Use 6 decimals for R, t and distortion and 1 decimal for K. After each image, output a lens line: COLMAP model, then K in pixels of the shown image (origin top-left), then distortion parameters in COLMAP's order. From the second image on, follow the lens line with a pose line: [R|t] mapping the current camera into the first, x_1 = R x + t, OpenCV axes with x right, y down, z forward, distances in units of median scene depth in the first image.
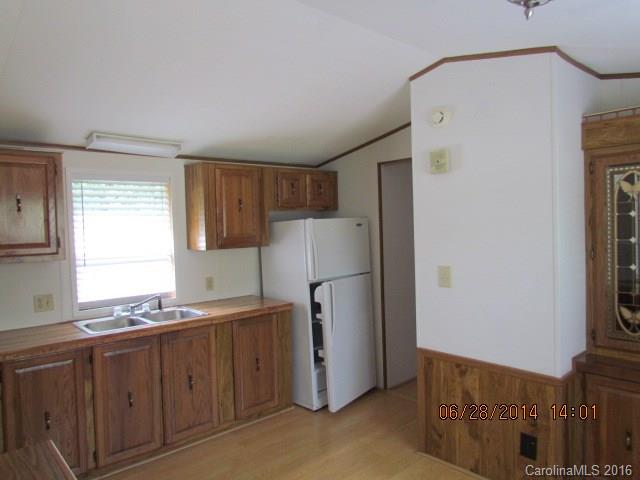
lens RADIAL K [[455.6, 0, 320.0], [0, 455.6, 240.0], [0, 0, 1]] dist [-0.002001, -0.002337]
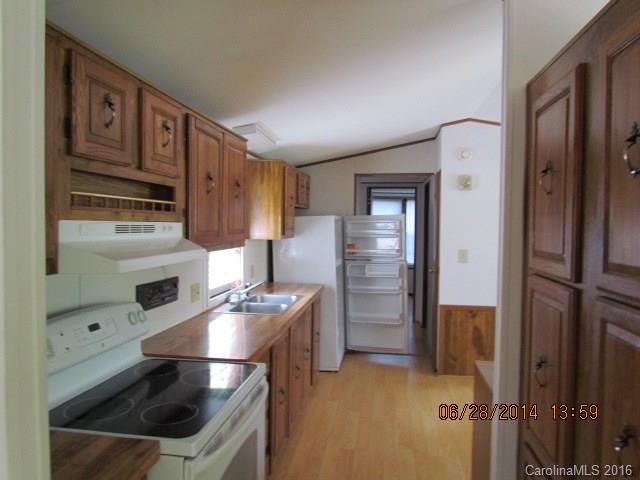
lens RADIAL K [[452.3, 0, 305.6], [0, 452.3, 238.0], [0, 0, 1]] dist [0.000446, -0.000060]
pose [[0.782059, 0.007901, 0.623154, -1.001916], [-0.004949, 0.999967, -0.006468, 0.027248], [-0.623185, 0.001974, 0.782072, 0.107928]]
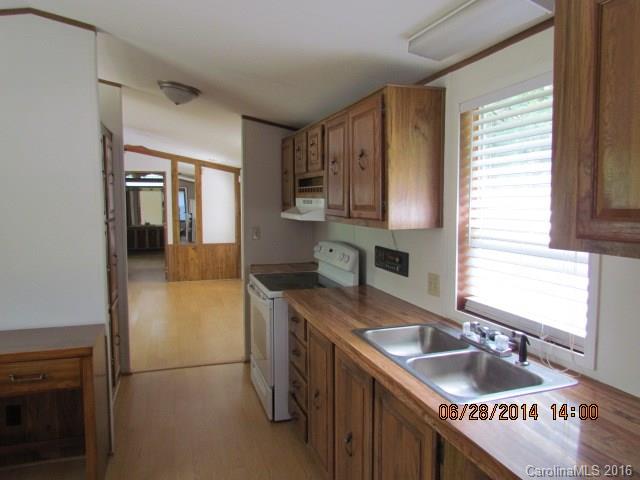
lens RADIAL K [[469.2, 0, 320.0], [0, 469.2, 240.0], [0, 0, 1]] dist [-0.001046, -0.001669]
pose [[-0.395607, 0.103098, -0.912615, 0.190564], [-0.014746, 0.992838, 0.118553, -0.028392], [0.918302, 0.060358, -0.391253, 1.113928]]
